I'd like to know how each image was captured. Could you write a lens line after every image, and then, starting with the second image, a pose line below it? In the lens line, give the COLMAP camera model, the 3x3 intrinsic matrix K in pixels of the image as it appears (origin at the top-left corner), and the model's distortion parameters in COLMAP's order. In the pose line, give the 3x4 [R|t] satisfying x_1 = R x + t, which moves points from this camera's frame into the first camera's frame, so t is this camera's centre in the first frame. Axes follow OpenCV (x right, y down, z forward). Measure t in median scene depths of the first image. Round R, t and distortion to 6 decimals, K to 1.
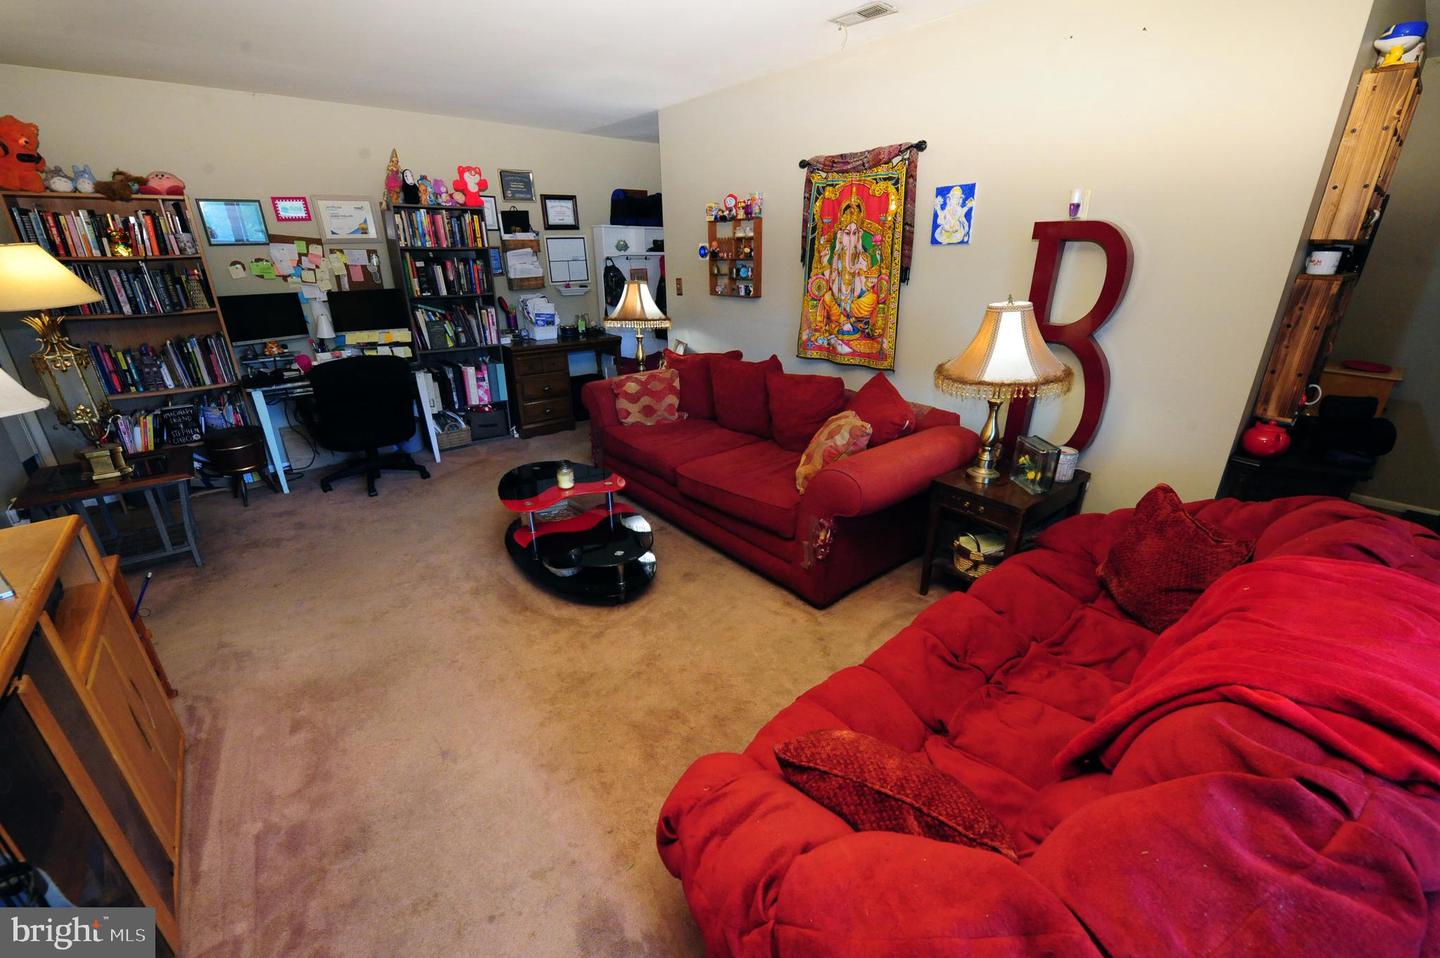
lens RADIAL K [[574.4, 0, 727.6], [0, 574.4, 486.9], [0, 0, 1]] dist [-0.010653, -0.004254]
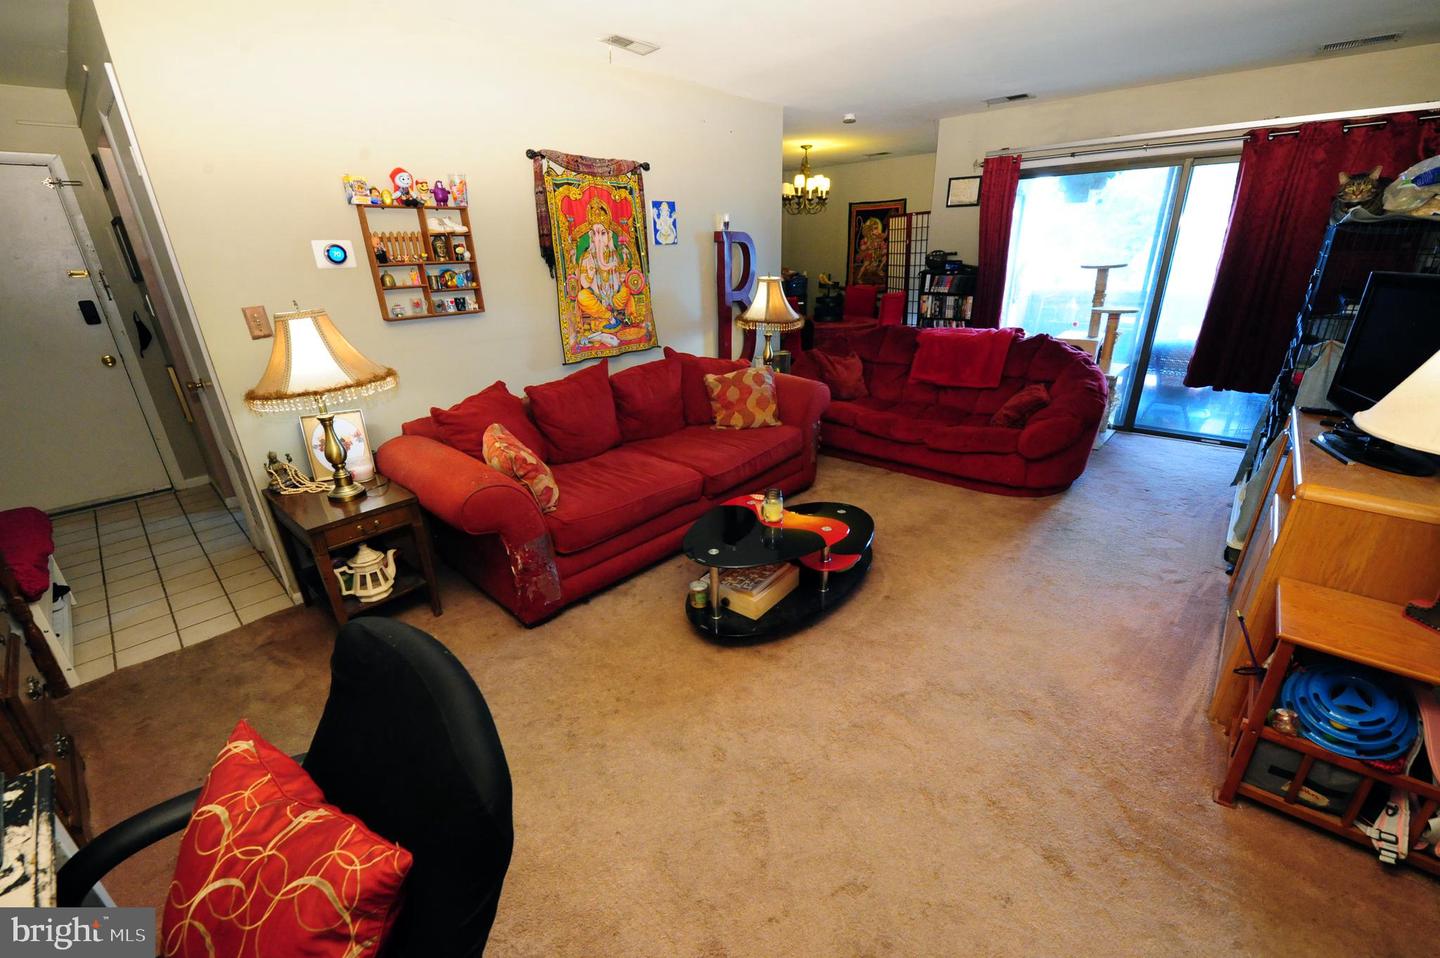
lens RADIAL K [[574.4, 0, 727.6], [0, 574.4, 486.9], [0, 0, 1]] dist [-0.010653, -0.004254]
pose [[-0.132946, -0.382912, 0.914168, -0.781730], [0.375476, 0.834148, 0.403999, -0.315880], [-0.917247, 0.396959, 0.032877, 0.754964]]
